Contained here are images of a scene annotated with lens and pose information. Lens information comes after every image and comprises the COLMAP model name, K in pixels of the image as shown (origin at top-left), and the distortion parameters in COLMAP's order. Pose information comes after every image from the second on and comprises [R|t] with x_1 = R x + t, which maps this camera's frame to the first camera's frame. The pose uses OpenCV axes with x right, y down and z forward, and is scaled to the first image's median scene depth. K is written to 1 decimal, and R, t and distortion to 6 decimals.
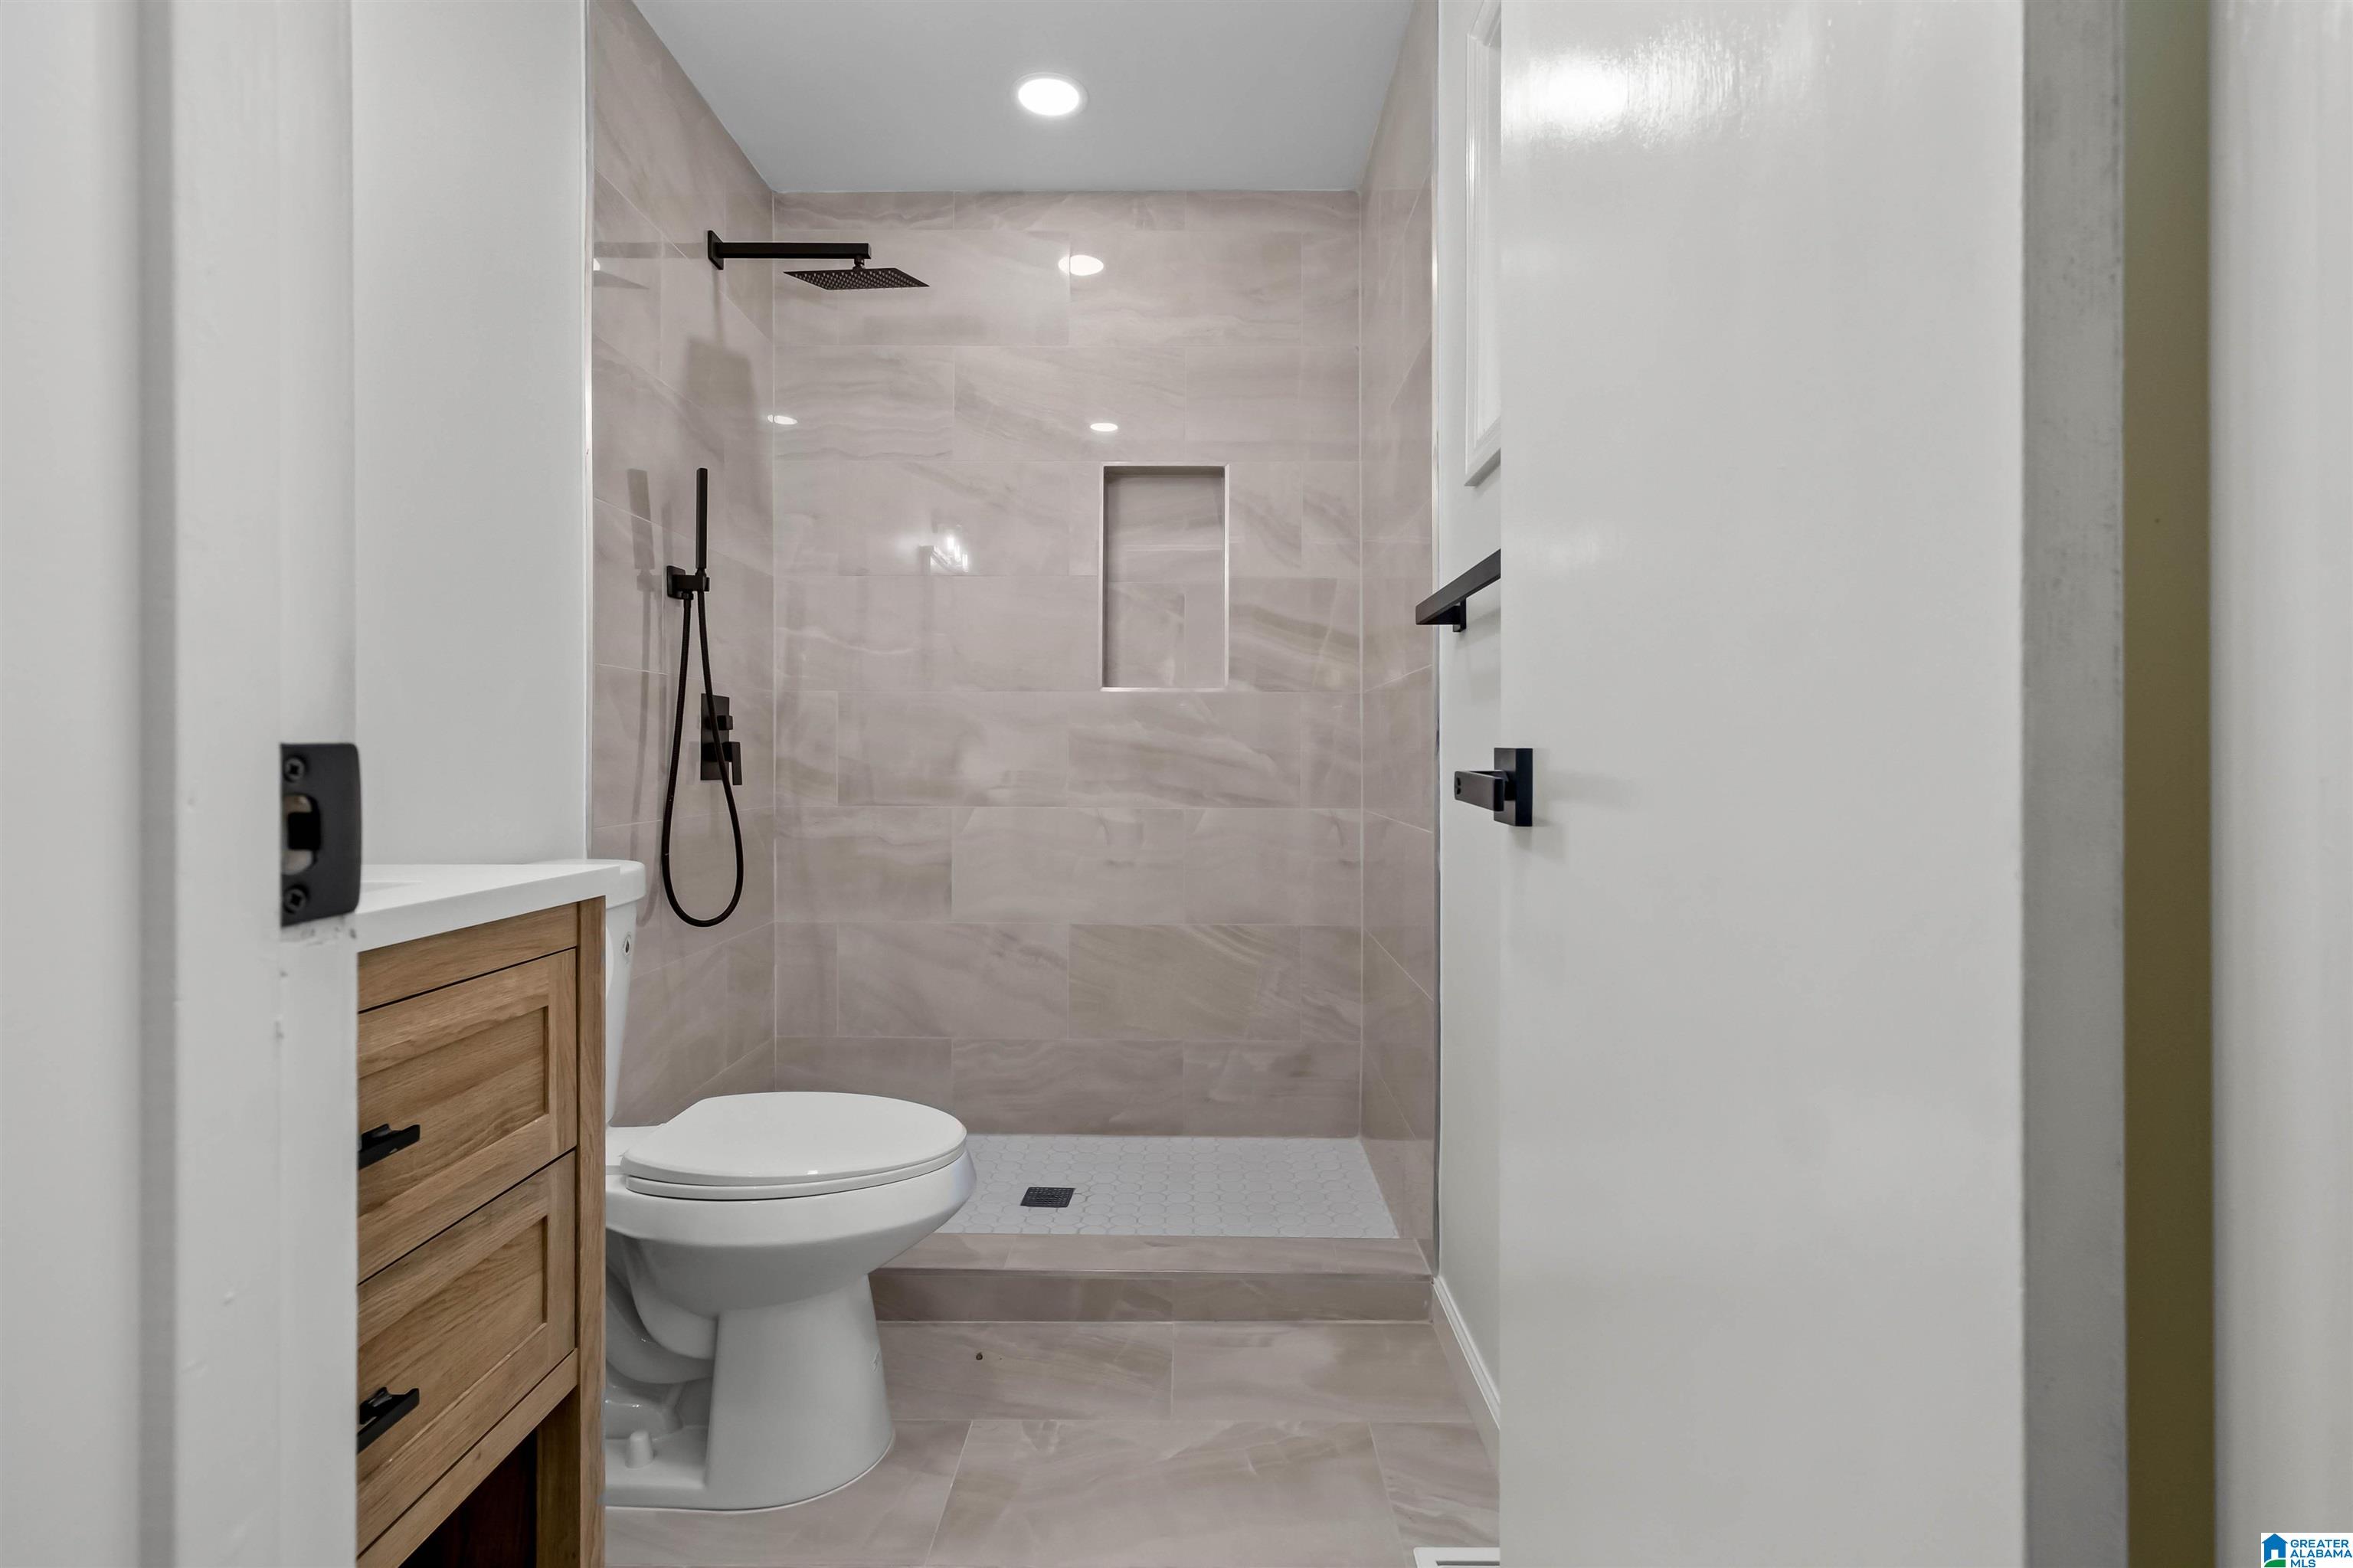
lens RADIAL K [[1070.7, 0, 1173.5], [0, 1070.7, 754.9], [0, 0, 1]] dist [0.000230, 0.000237]
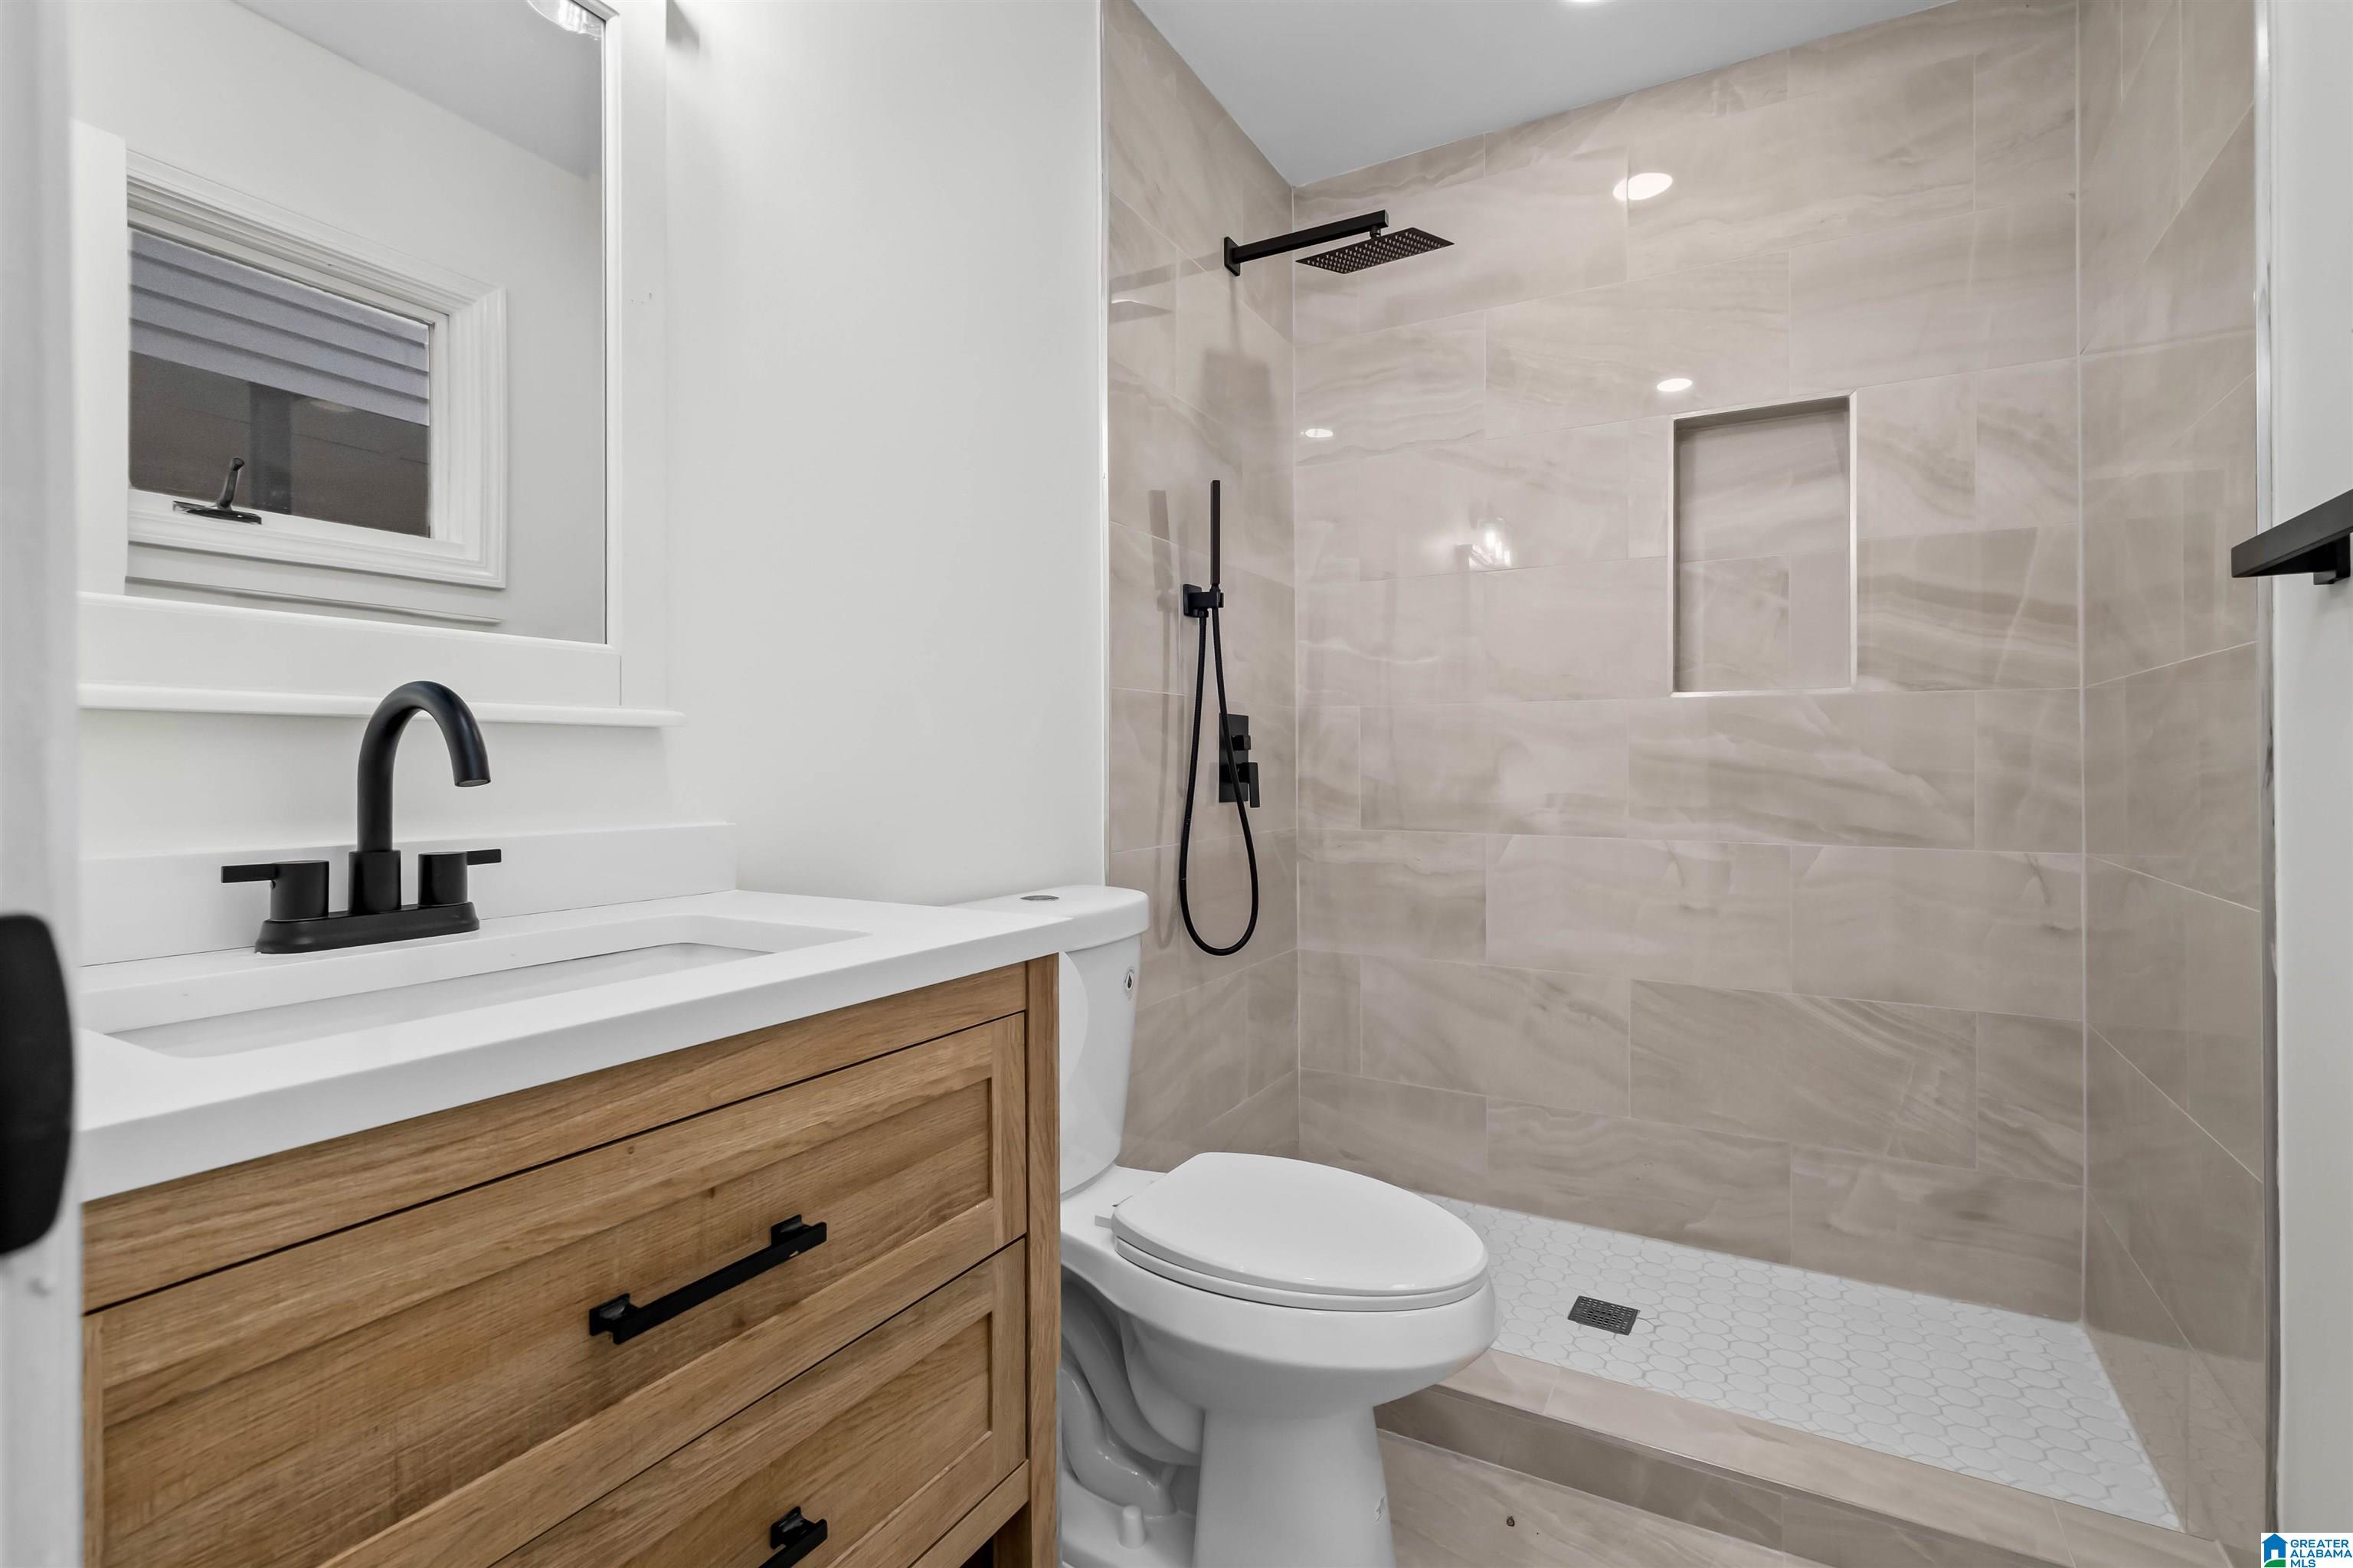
lens RADIAL K [[1070.7, 0, 1173.5], [0, 1070.7, 754.9], [0, 0, 1]] dist [0.000230, 0.000237]
pose [[0.875875, -0.004948, -0.482513, -0.007080], [0.001626, 0.999972, -0.007304, -0.010820], [0.482536, 0.005613, 0.875858, 0.111117]]
